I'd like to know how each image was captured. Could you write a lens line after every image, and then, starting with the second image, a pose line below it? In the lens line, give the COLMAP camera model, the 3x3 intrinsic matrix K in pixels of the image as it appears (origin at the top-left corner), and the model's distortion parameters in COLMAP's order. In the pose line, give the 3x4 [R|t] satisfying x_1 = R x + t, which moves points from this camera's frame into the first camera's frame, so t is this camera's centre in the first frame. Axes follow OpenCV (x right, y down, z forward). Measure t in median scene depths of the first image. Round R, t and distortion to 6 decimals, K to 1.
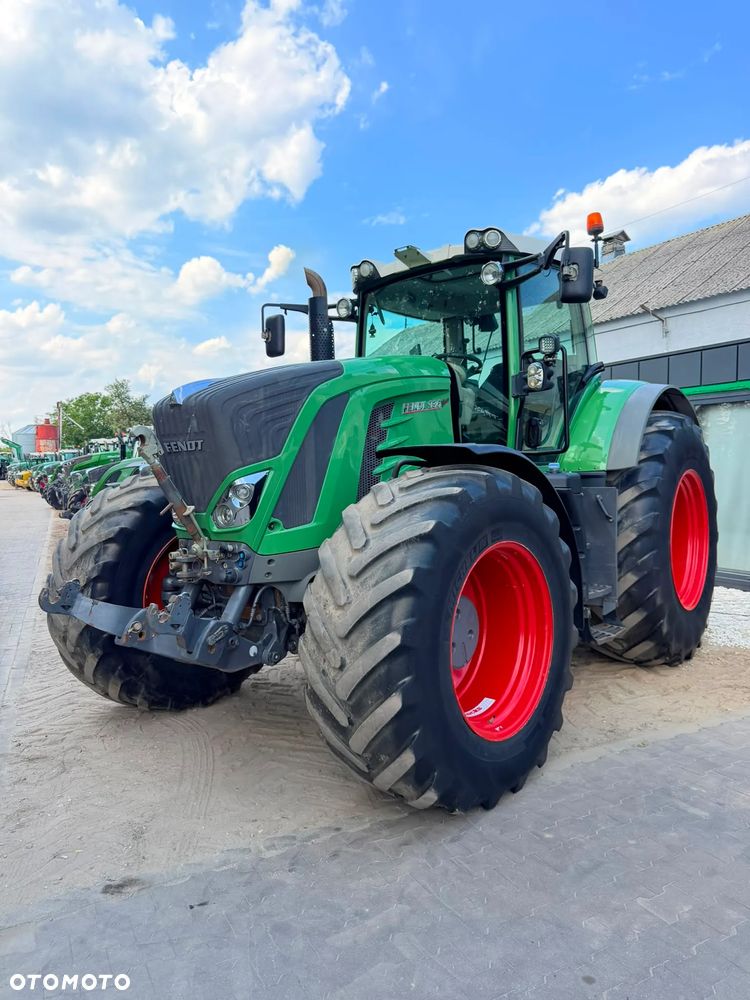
lens RADIAL K [[707.8, 0, 368.0], [0, 707.8, 508.2], [0, 0, 1]] dist [0.104021, -0.182462]
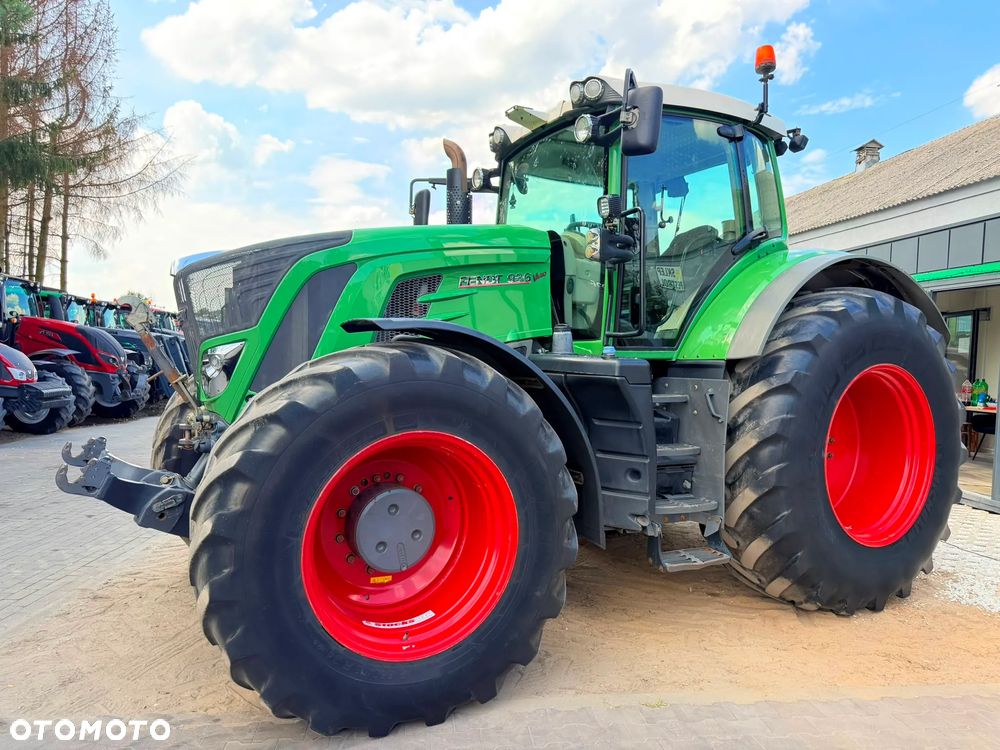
lens RADIAL K [[708.0, 0, 499.4], [0, 708.0, 381.1], [0, 0, 1]] dist [0.069922, -0.100711]
pose [[0.928718, 0.048962, -0.367541, 0.451859], [-0.054612, 0.998495, -0.004981, -0.011385], [0.366744, 0.024698, 0.929994, 0.176033]]
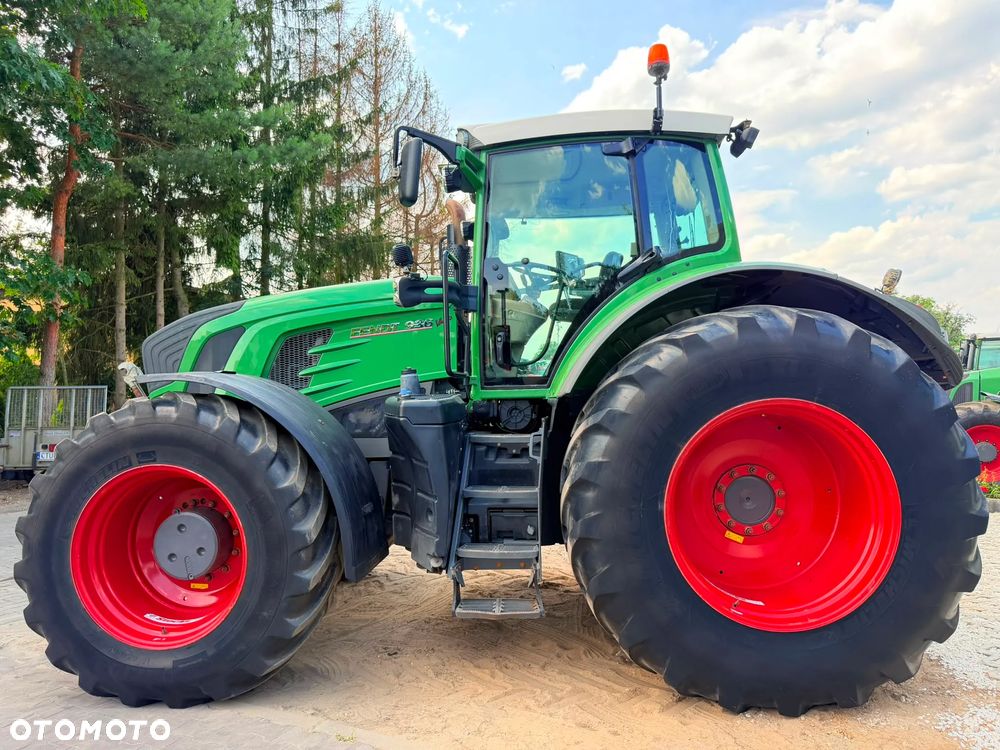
lens RADIAL K [[711.9, 0, 502.2], [0, 711.9, 386.8], [0, 0, 1]] dist [0.070831, -0.101312]
pose [[0.595031, 0.008280, -0.803660, 1.041769], [-0.042330, 0.998882, -0.021050, -0.052880], [0.802588, 0.046544, 0.594716, 0.579029]]
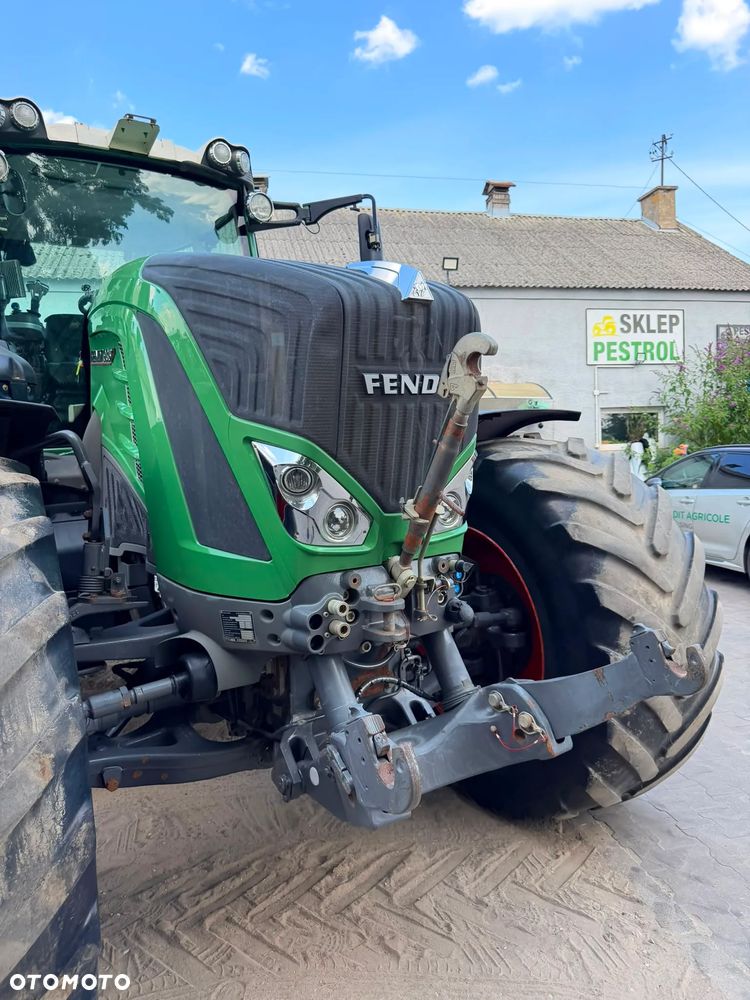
lens RADIAL K [[718.6, 0, 375.0], [0, 718.6, 500.0], [0, 0, 1]] dist [0.003259, -0.007393]
pose [[0.288192, -0.058790, 0.955766, -0.636499], [0.085227, 0.995727, 0.035549, -0.019559], [-0.953772, 0.071212, 0.291971, 0.728328]]
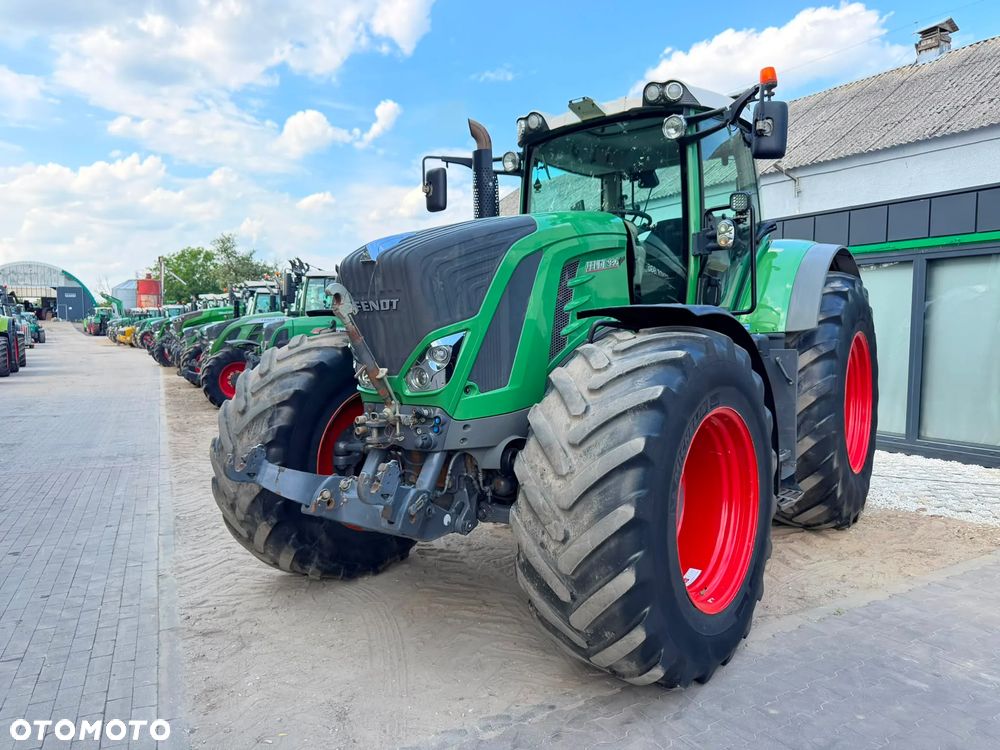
lens RADIAL K [[708.0, 0, 499.4], [0, 708.0, 381.1], [0, 0, 1]] dist [0.069922, -0.100711]
pose [[0.999274, 0.003037, 0.037983, -0.107609], [-0.003815, 0.999784, 0.020431, -0.004748], [-0.037912, -0.020561, 0.999070, 0.041855]]
